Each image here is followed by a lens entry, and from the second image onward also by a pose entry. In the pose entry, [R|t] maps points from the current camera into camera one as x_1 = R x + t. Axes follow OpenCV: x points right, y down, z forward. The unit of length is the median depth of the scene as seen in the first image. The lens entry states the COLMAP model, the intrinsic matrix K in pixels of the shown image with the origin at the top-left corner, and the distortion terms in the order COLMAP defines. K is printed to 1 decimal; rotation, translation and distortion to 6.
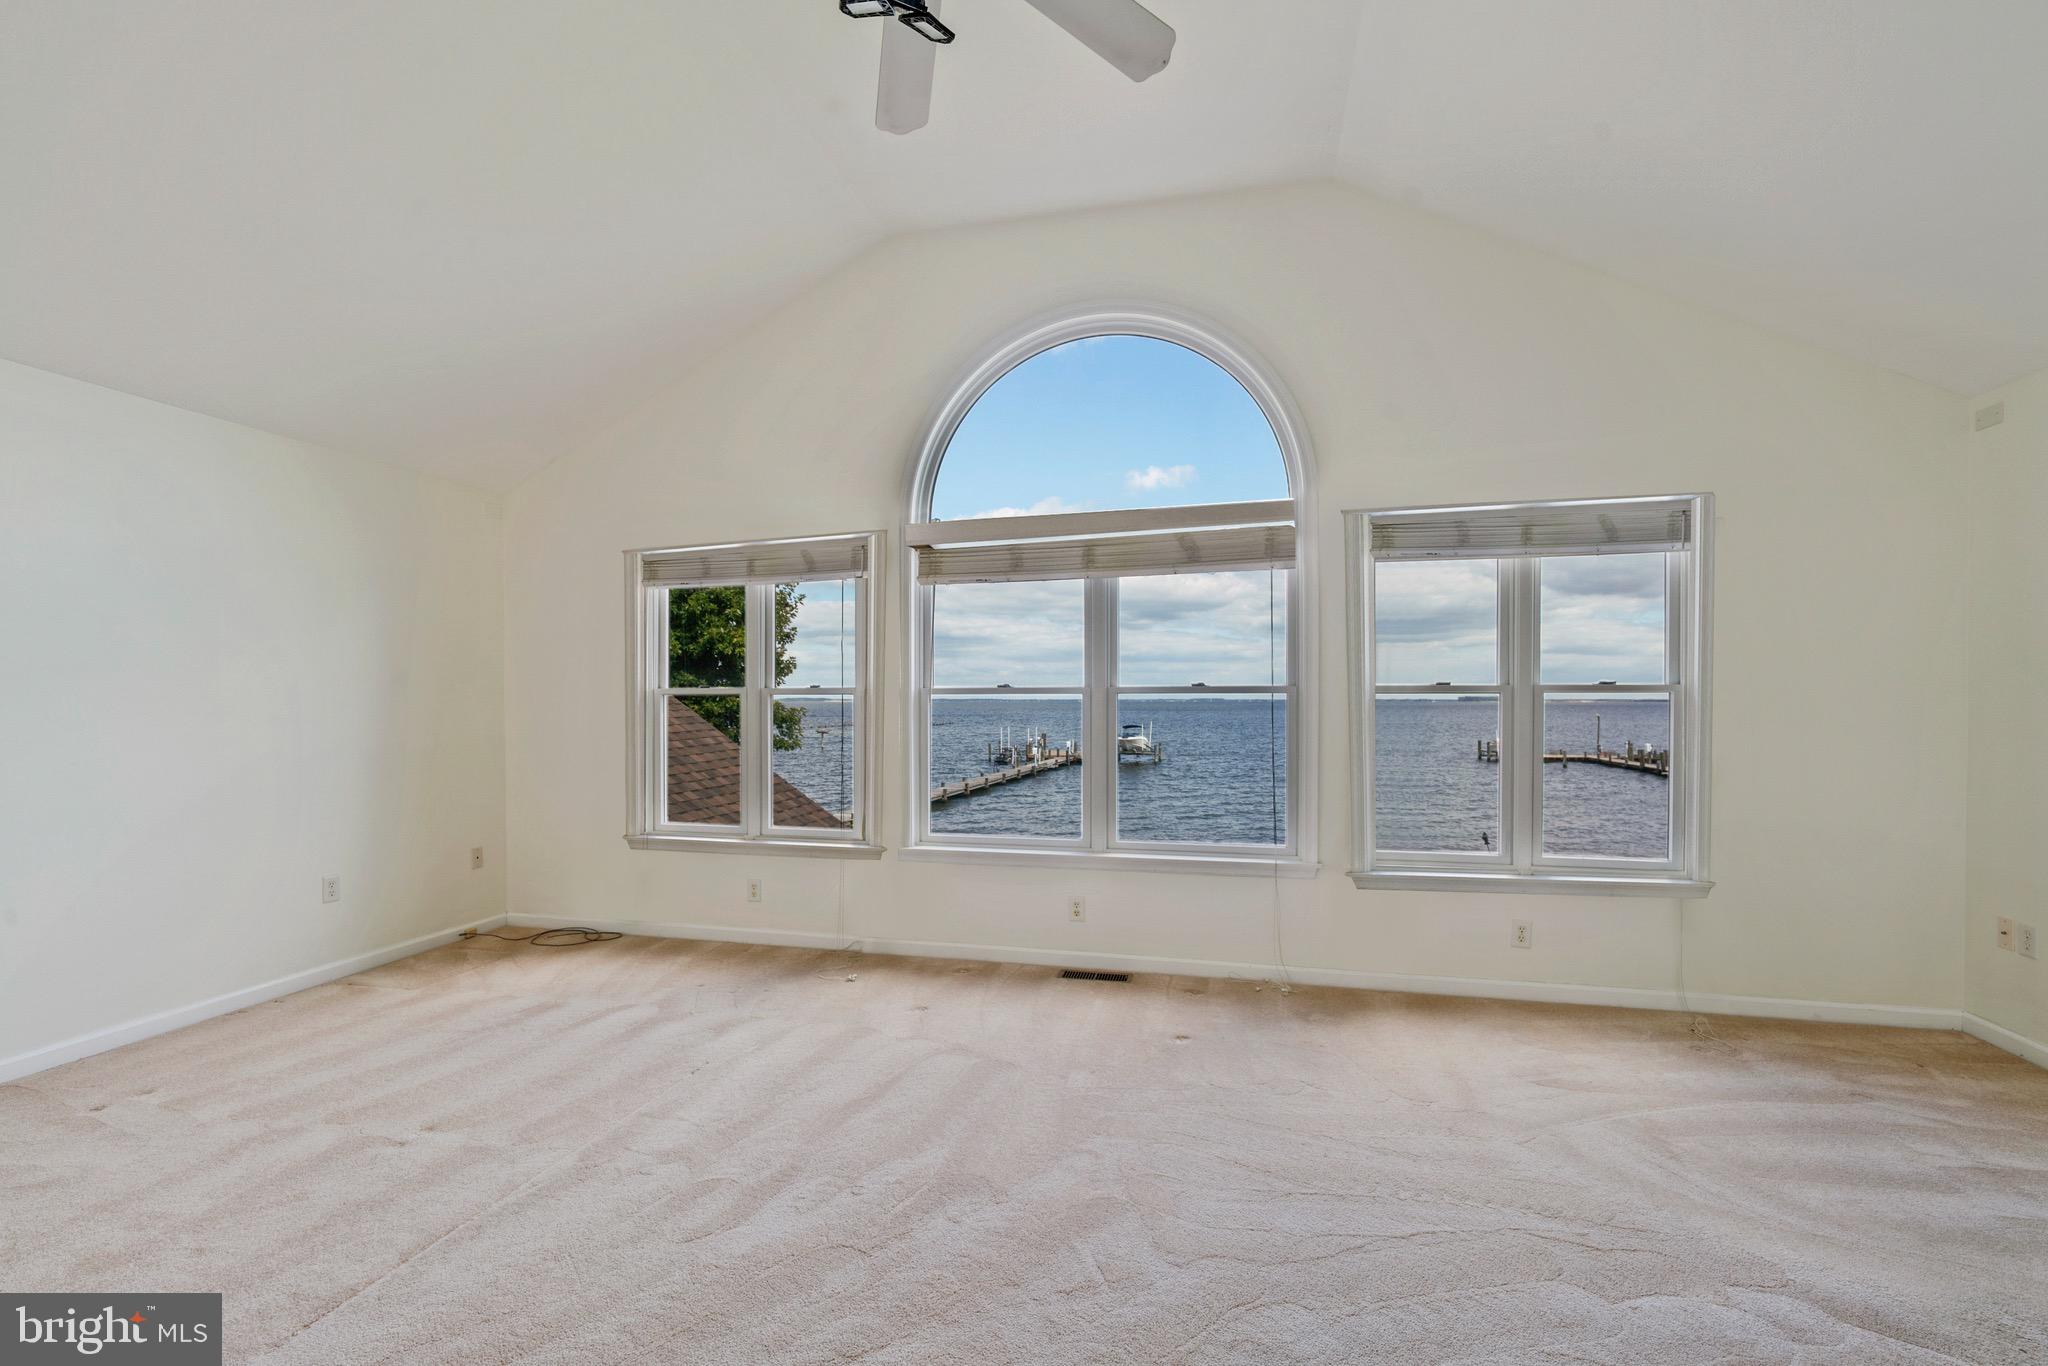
lens RADIAL K [[884.2, 0, 1013.4], [0, 884.2, 687.7], [0, 0, 1]] dist [-0.002771, -0.000200]
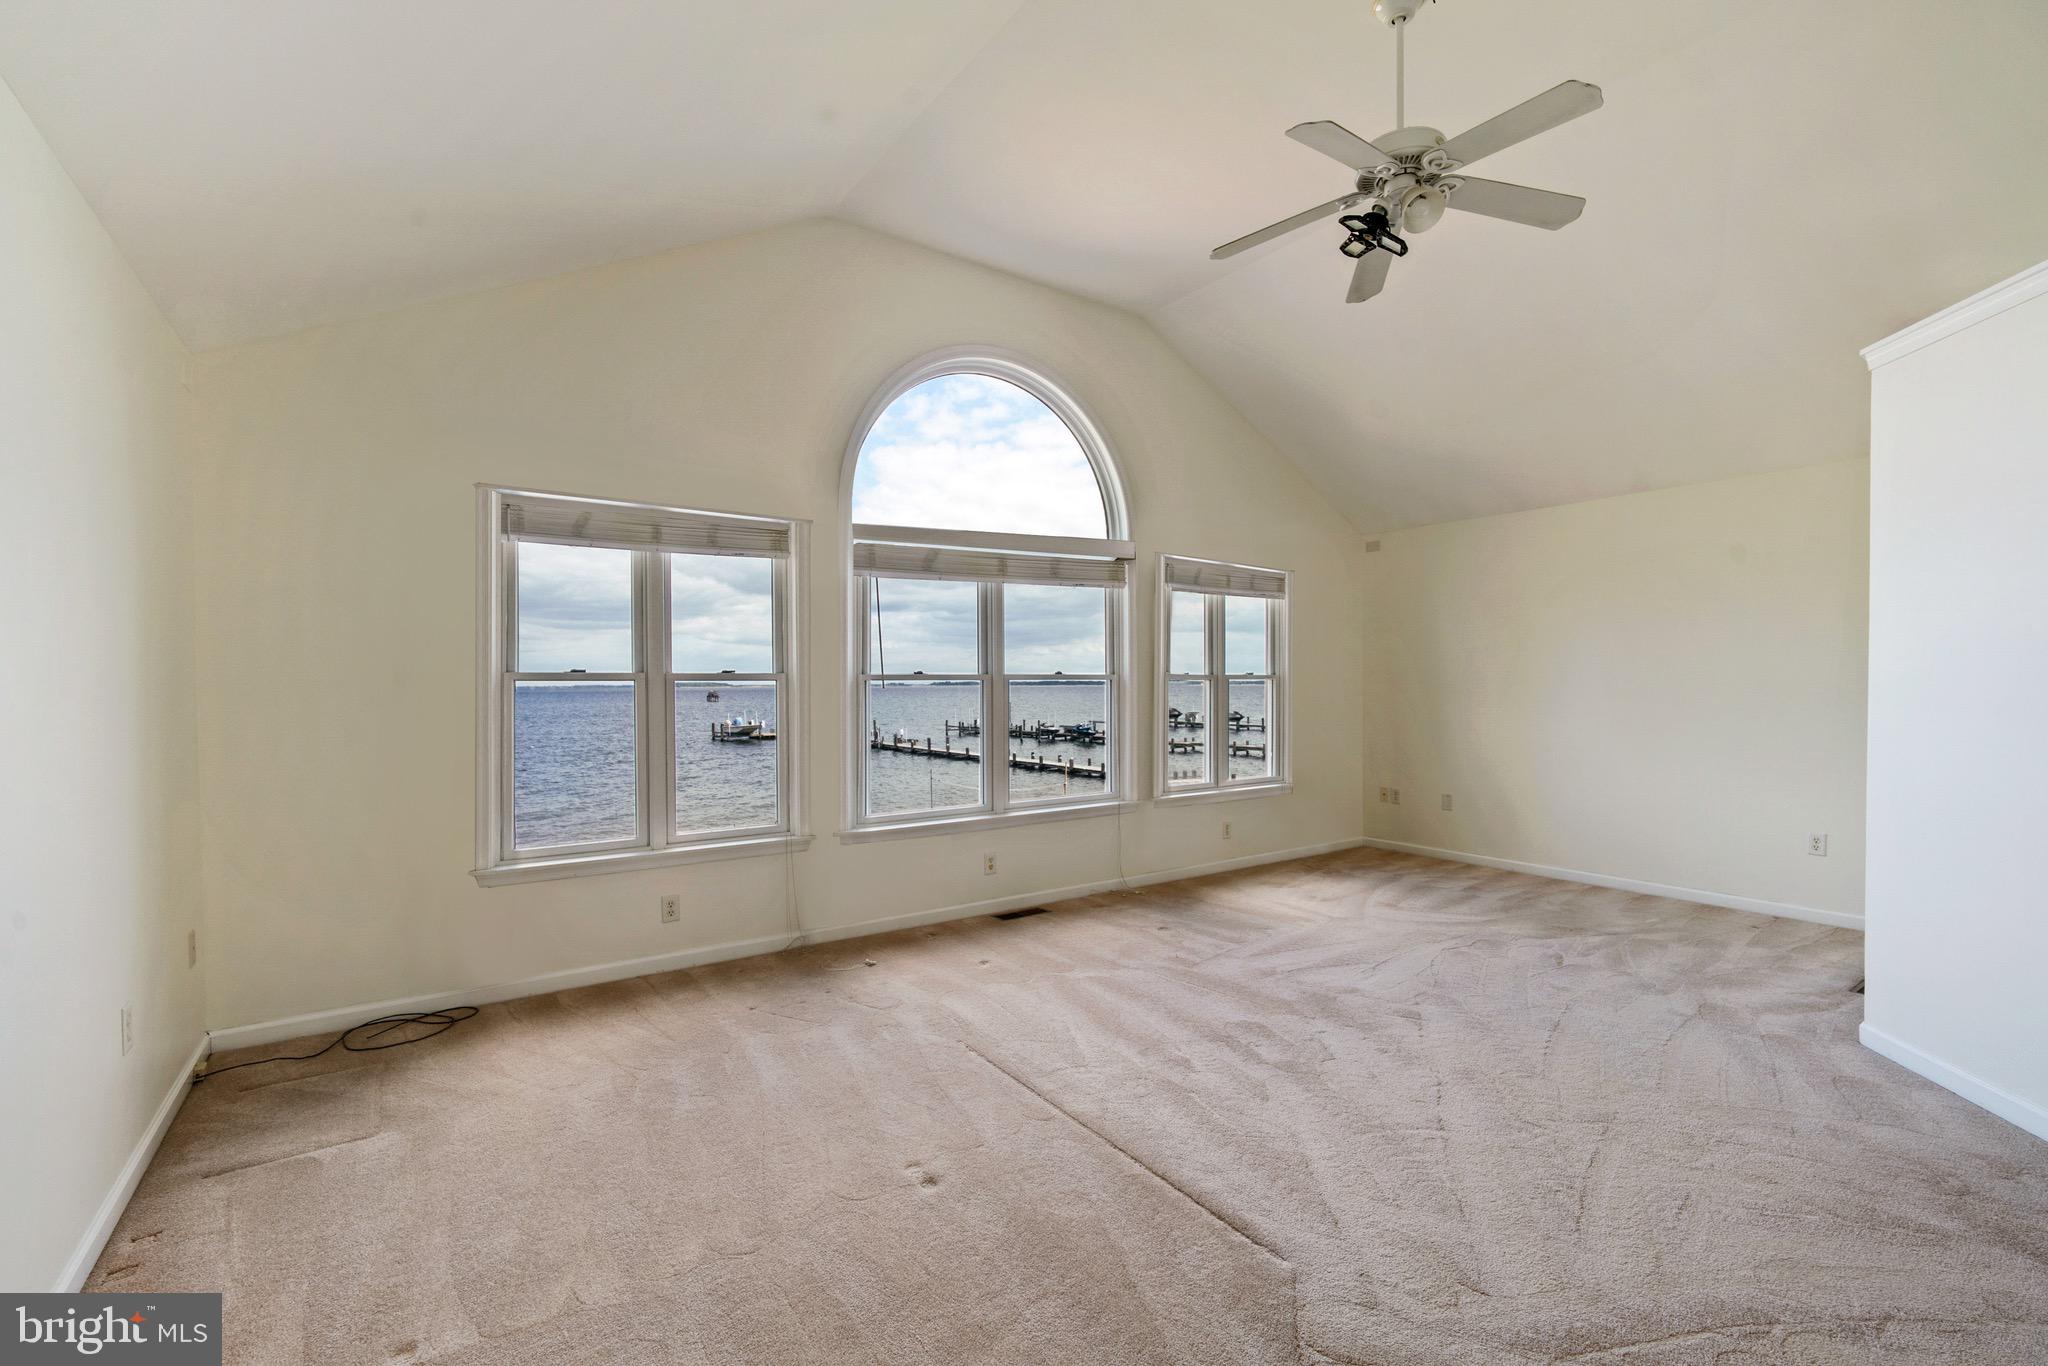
lens RADIAL K [[861.8, 0, 1022.8], [0, 861.8, 676.6], [0, 0, 1]] dist [-0.000600, -0.000138]
pose [[0.672588, 0.002688, 0.740012, -0.750335], [-0.004678, 0.999989, 0.000620, 0.000340], [-0.740002, -0.003879, 0.672593, 0.197865]]
